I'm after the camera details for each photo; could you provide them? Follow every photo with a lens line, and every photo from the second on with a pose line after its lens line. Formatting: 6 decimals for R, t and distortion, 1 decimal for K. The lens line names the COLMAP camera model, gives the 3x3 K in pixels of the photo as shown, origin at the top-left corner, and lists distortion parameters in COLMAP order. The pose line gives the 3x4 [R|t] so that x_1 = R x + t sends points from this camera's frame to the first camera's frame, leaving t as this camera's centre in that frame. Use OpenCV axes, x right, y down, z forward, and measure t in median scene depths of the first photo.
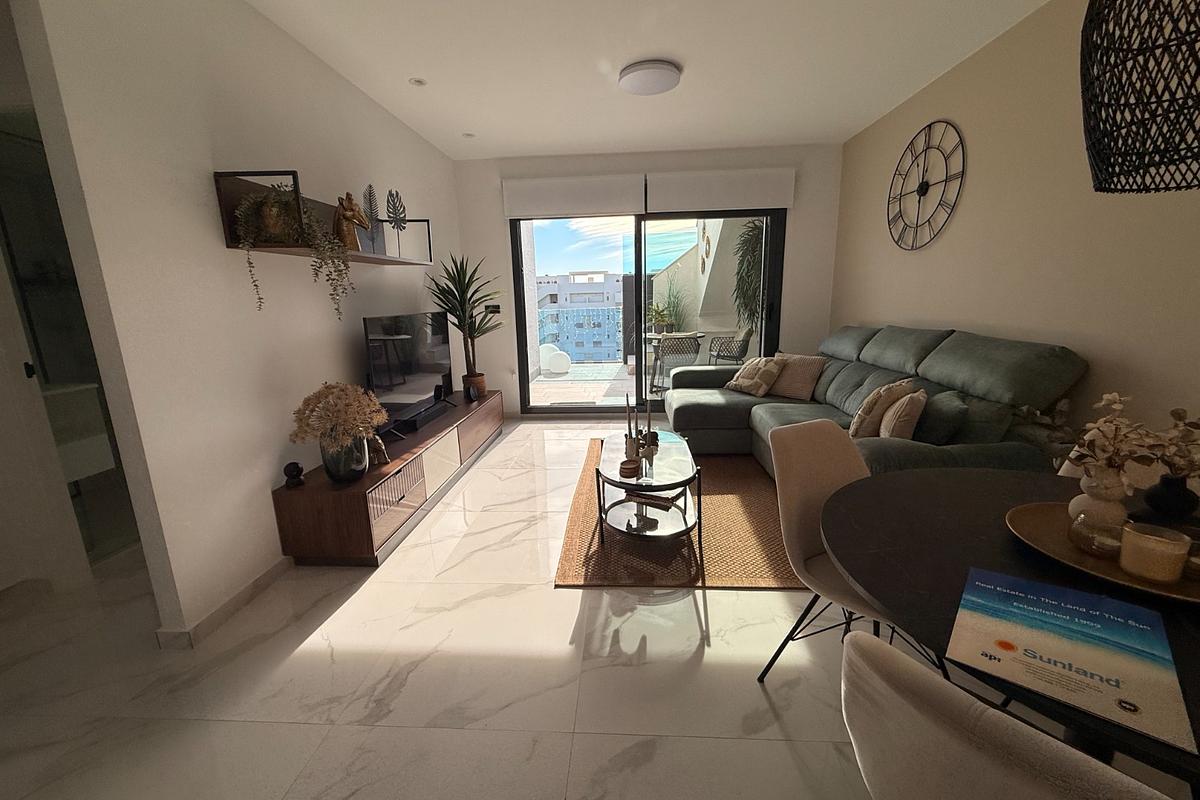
lens RADIAL K [[456.4, 0, 596.4], [0, 456.4, 392.5], [0, 0, 1]] dist [-0.002188, -0.000104]
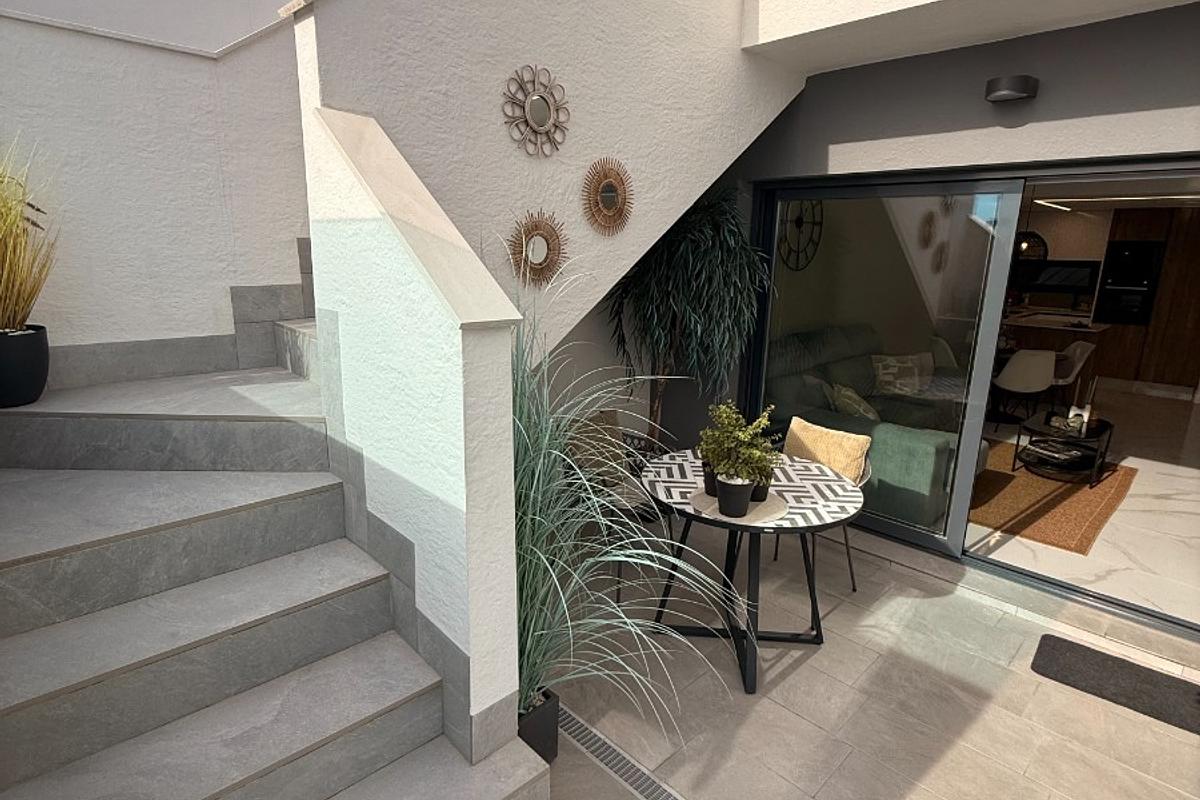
lens RADIAL K [[629.3, 0, 599.8], [0, 629.3, 394.0], [0, 0, 1]] dist [-0.002769, -0.002805]
pose [[-0.731664, -0.140220, 0.667088, -0.098135], [0.142215, 0.925681, 0.350556, -0.727212], [-0.666666, 0.351359, -0.657346, 2.786850]]
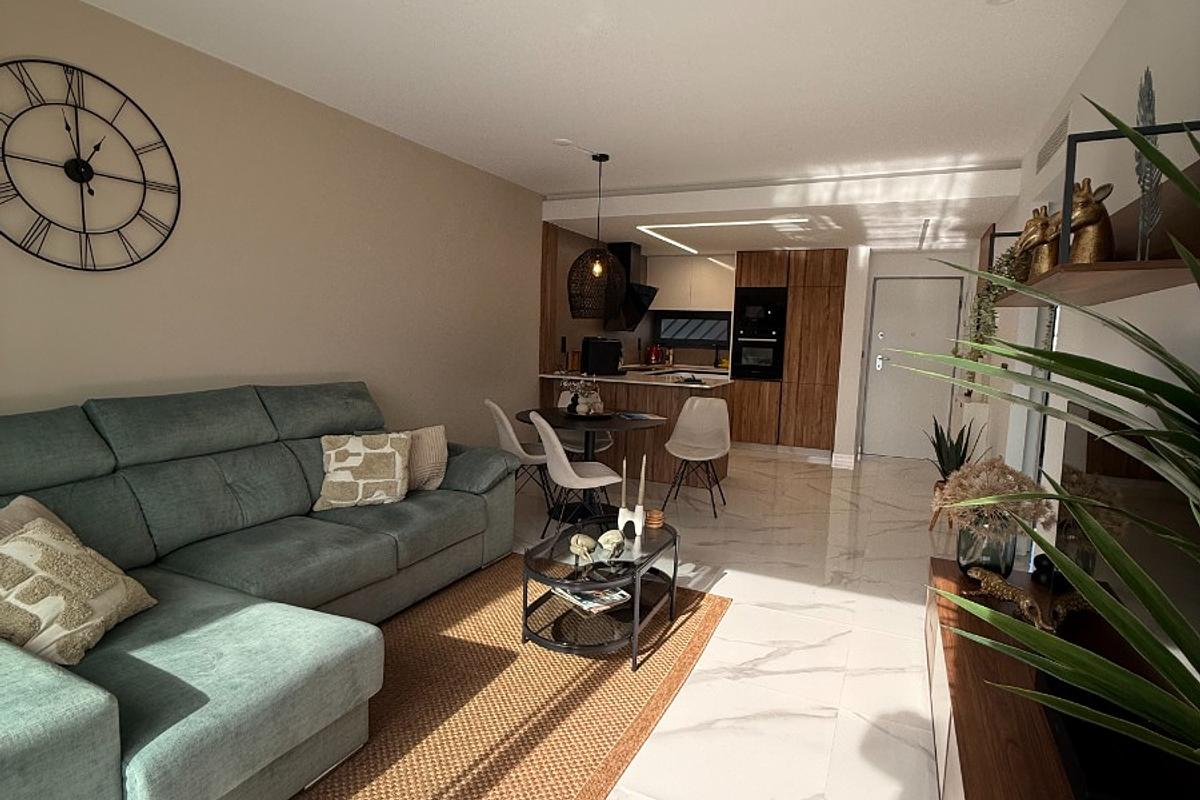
lens RADIAL K [[629.3, 0, 593.9], [0, 629.3, 398.8], [0, 0, 1]] dist [-0.002769, -0.002805]
pose [[-0.924777, -0.037138, 0.378694, -0.241582], [0.077598, 0.955904, 0.283241, -0.358683], [-0.372514, 0.291321, -0.881116, 1.637143]]
